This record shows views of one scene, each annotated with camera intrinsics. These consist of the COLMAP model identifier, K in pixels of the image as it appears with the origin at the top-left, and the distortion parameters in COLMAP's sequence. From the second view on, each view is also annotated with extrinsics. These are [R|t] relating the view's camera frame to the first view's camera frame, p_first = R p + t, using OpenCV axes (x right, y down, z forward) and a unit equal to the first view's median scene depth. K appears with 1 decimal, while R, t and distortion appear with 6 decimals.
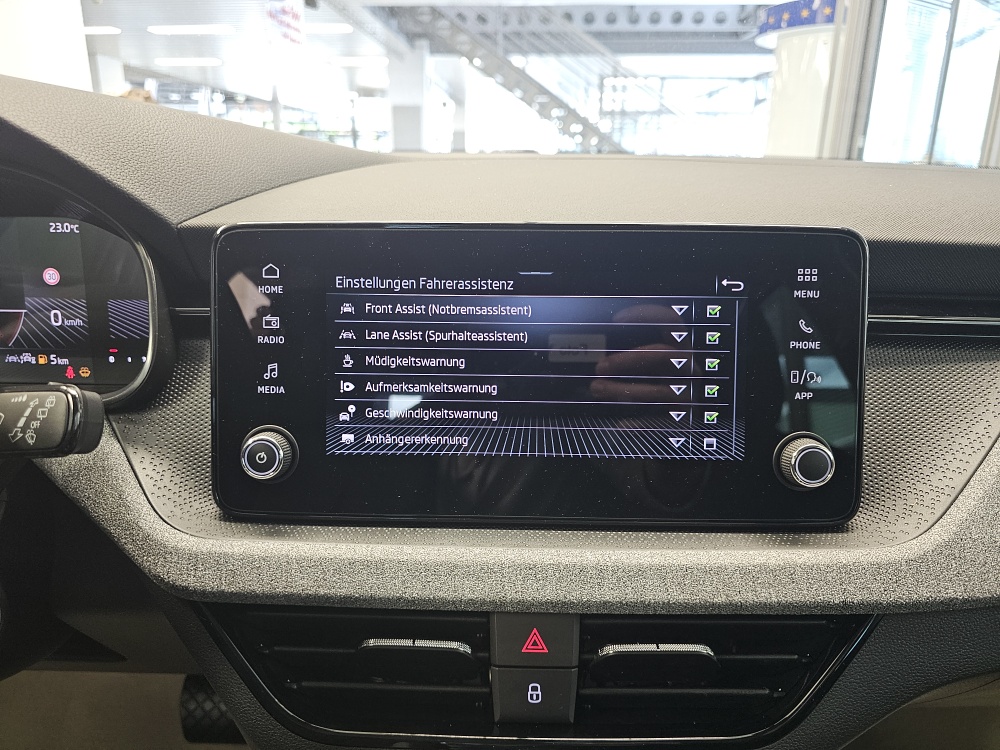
lens RADIAL K [[677.2, 0, 491.8], [0, 677.2, 379.4], [0, 0, 1]] dist [0.023051, -0.044554]
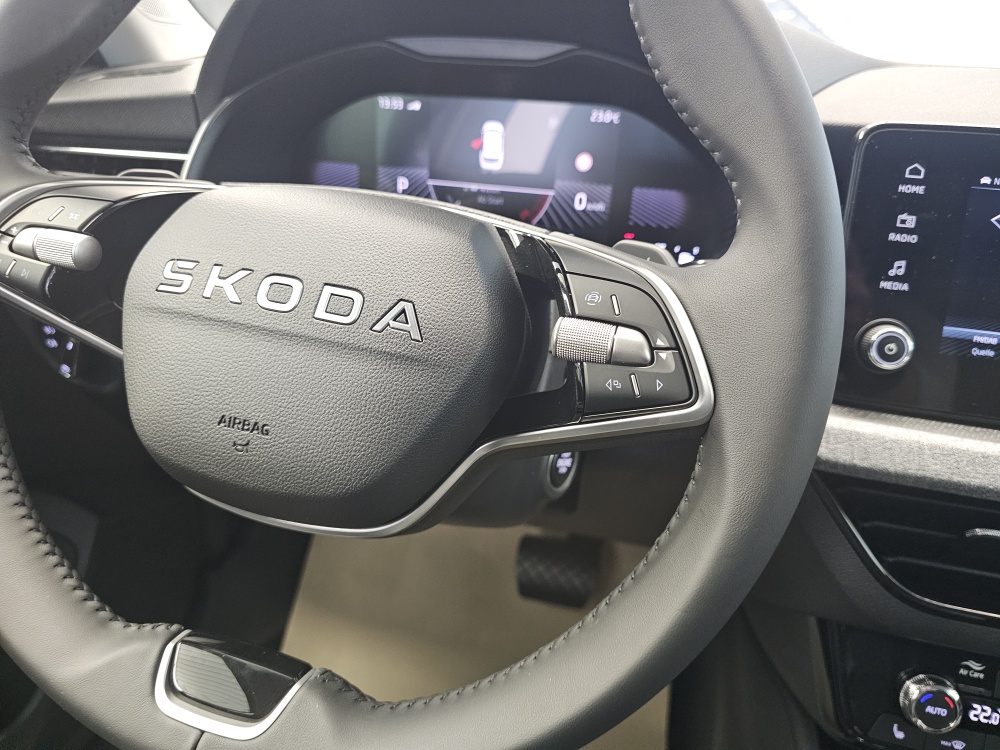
lens RADIAL K [[683.8, 0, 514.4], [0, 683.8, 364.7], [0, 0, 1]] dist [0.024576, -0.047059]
pose [[0.973918, 0.121823, -0.191422, -0.686779], [-0.101654, 0.988506, 0.111902, 0.077601], [0.202854, -0.089524, 0.975108, -0.165946]]
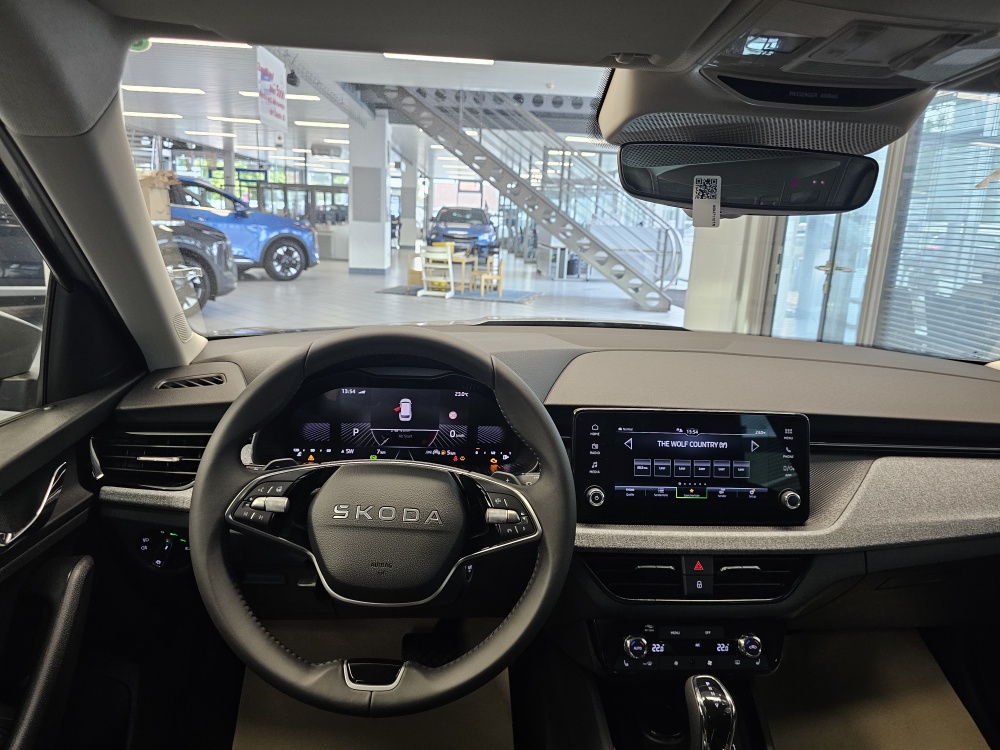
lens RADIAL K [[664.4, 0, 500.0], [0, 664.4, 375.0], [0, 0, 1]] dist [0.062207, -0.075772]
pose [[0.994157, 0.016715, 0.106646, -0.985333], [-0.008756, 0.997170, -0.074664, -0.165508], [-0.107592, 0.073294, 0.991490, -1.577301]]
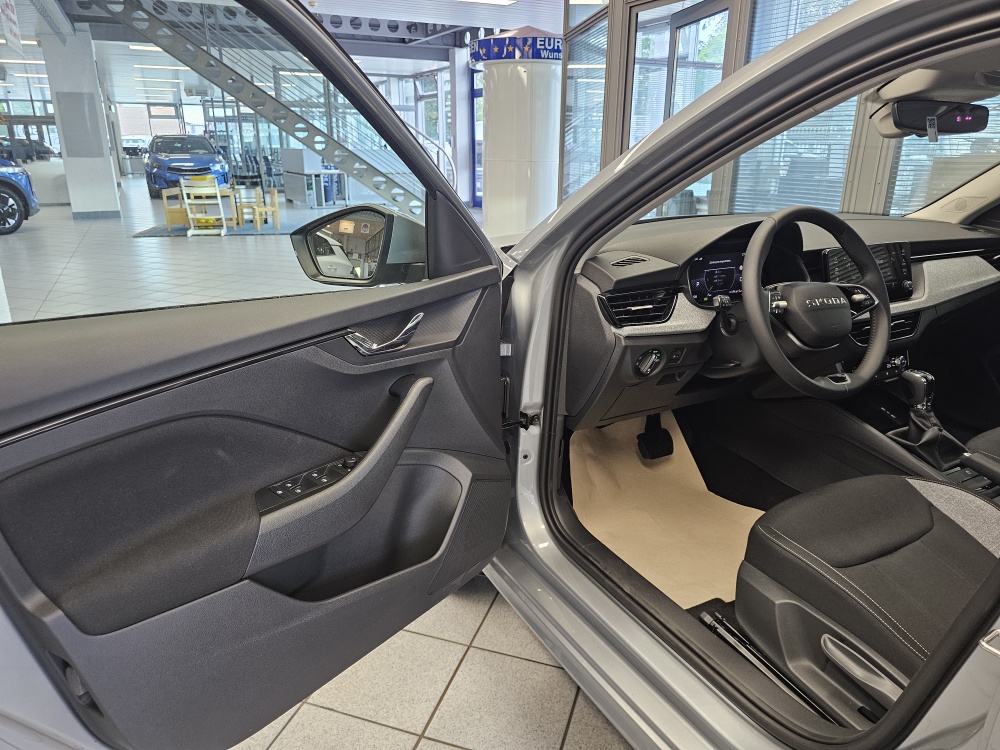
lens RADIAL K [[664.4, 0, 500.0], [0, 664.4, 375.0], [0, 0, 1]] dist [0.062207, -0.075772]
pose [[0.865978, -0.164215, 0.472352, -4.796305], [0.153749, 0.986226, 0.060992, -0.002217], [-0.475861, 0.019806, 0.879297, -2.052517]]
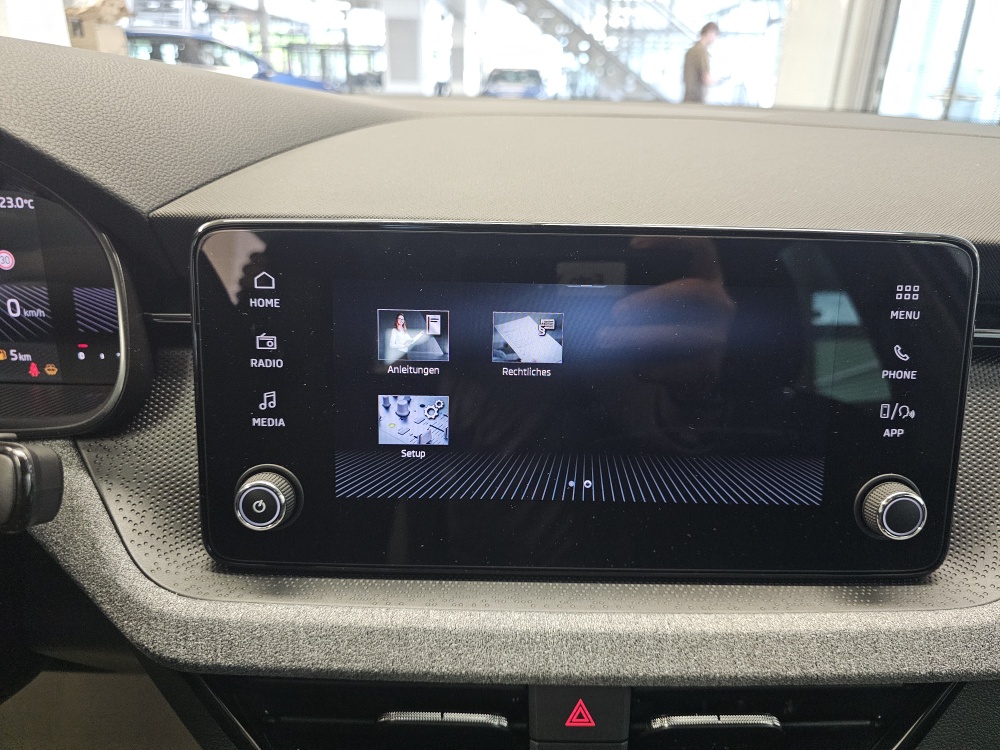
lens RADIAL K [[684.7, 0, 511.0], [0, 684.7, 376.5], [0, 0, 1]] dist [0.010877, -0.033735]
pose [[0.999542, 0.004472, 0.029934, -0.051803], [-0.007365, 0.995233, 0.097248, -0.126761], [-0.029357, -0.097424, 0.994810, 0.155515]]
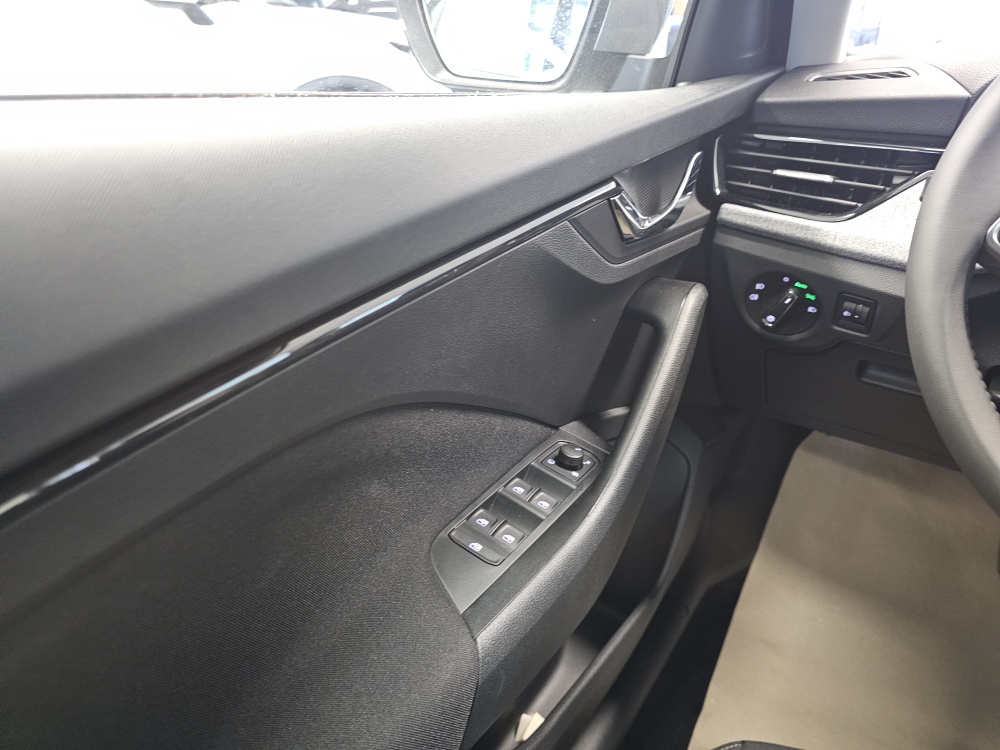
lens RADIAL K [[683.8, 0, 514.4], [0, 683.8, 364.7], [0, 0, 1]] dist [0.024576, -0.047059]
pose [[0.851150, 0.243978, -0.464778, -1.682945], [-0.174892, 0.966639, 0.187142, 0.256798], [0.494931, -0.077999, 0.865425, -0.892784]]
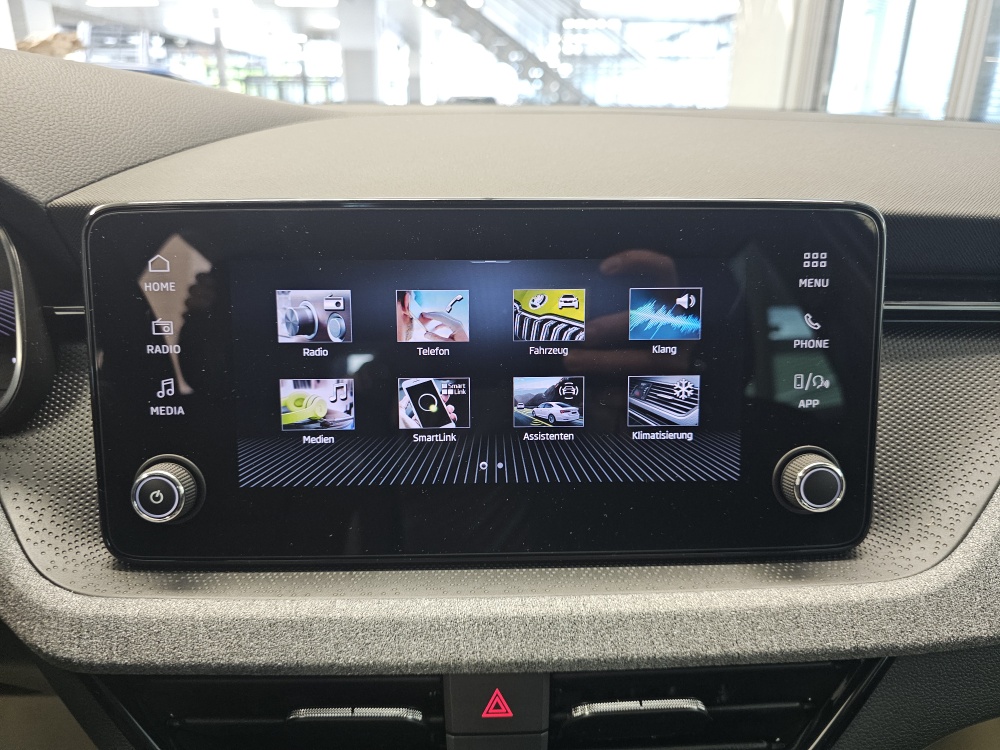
lens RADIAL K [[684.6, 0, 488.9], [0, 684.6, 379.1], [0, 0, 1]] dist [0.009606, -0.033348]
pose [[0.998559, -0.022412, 0.048768, 0.019746], [0.019173, 0.997642, 0.065907, -0.069662], [-0.050130, -0.064877, 0.996633, 0.169038]]
